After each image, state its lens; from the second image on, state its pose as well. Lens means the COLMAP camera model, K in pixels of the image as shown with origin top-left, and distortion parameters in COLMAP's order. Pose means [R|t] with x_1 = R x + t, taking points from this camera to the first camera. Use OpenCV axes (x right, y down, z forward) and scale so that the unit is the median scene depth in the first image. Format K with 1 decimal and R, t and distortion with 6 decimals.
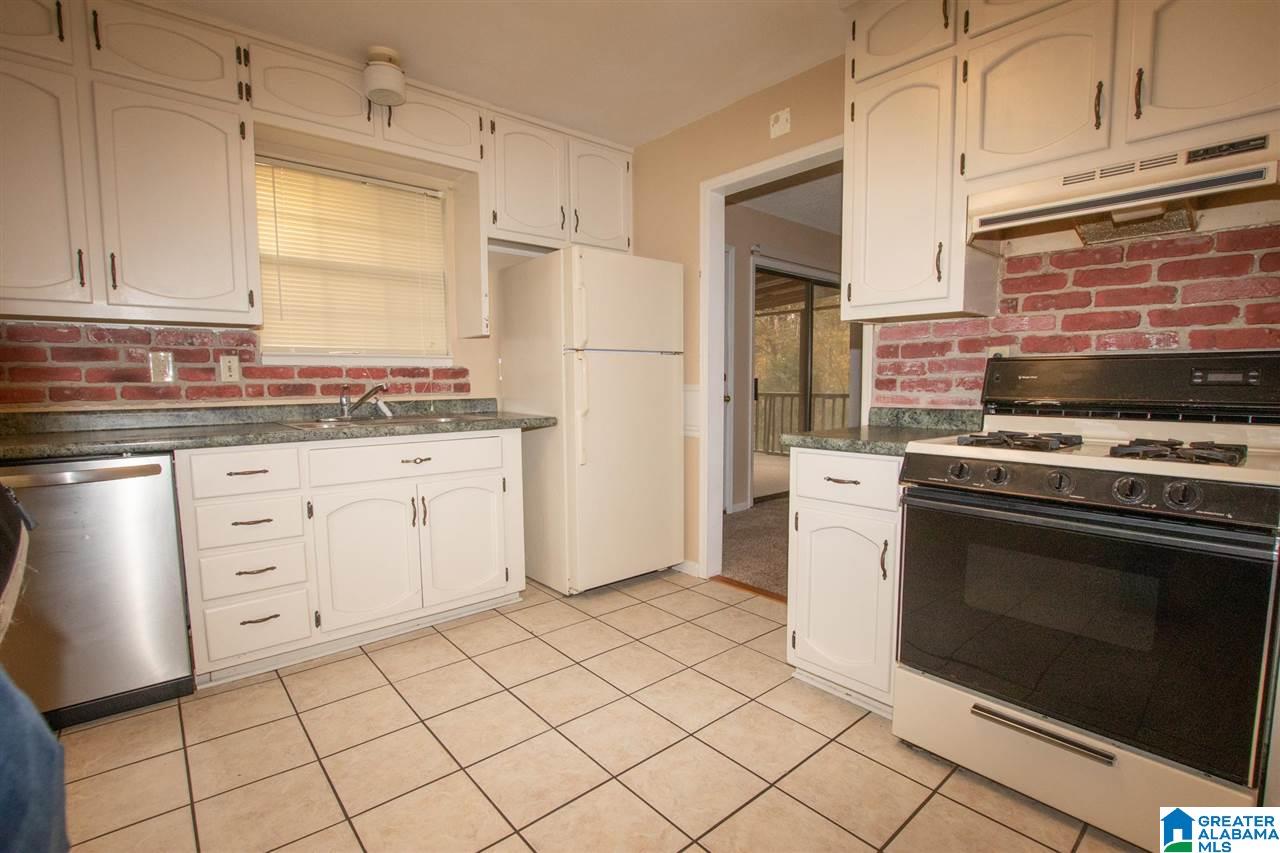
lens RADIAL K [[613.3, 0, 641.0], [0, 613.3, 434.0], [0, 0, 1]] dist [-0.031995, 0.001872]
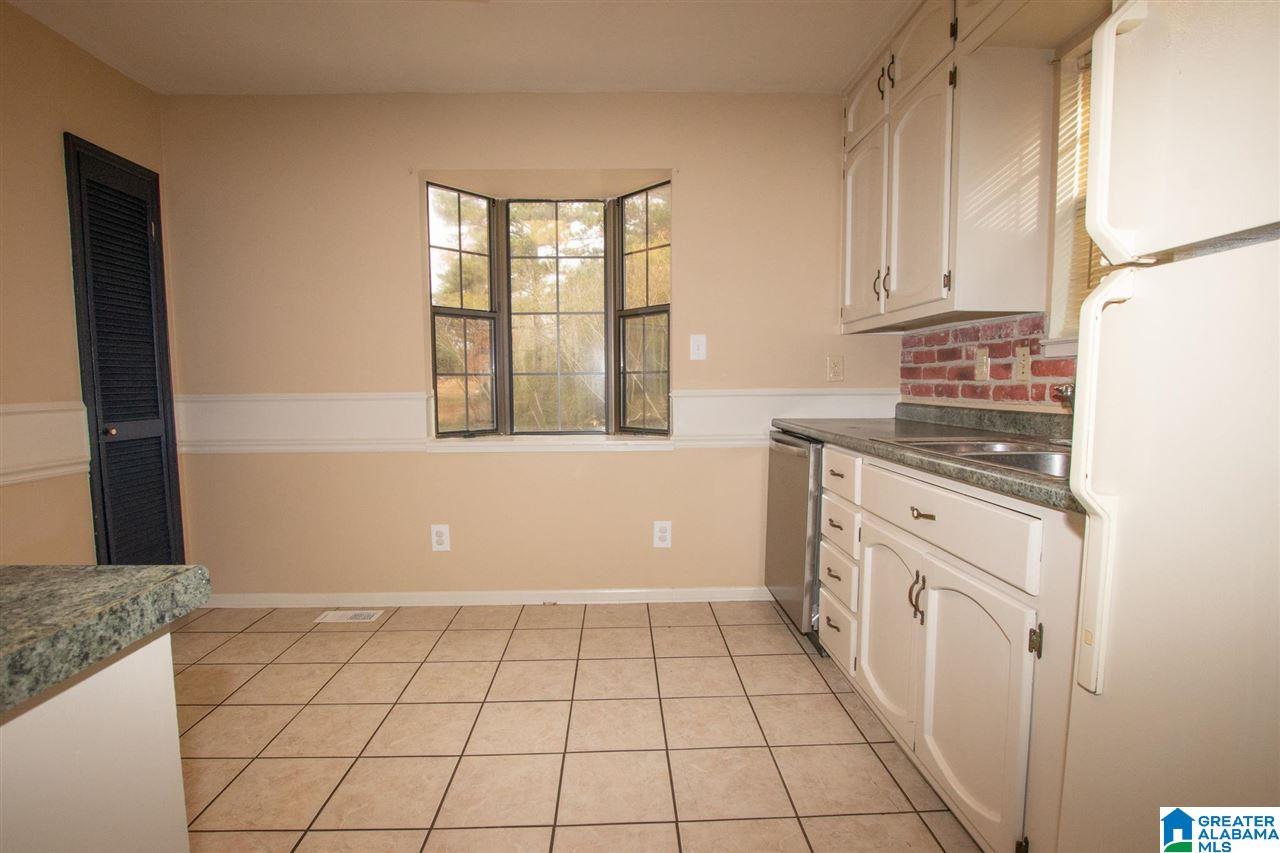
lens RADIAL K [[613.3, 0, 641.0], [0, 613.3, 434.0], [0, 0, 1]] dist [-0.031995, 0.001872]
pose [[-0.644467, 0.073167, -0.761124, 0.266933], [-0.056924, 0.988058, 0.143182, -0.106806], [0.762511, 0.135602, -0.632605, 1.180794]]
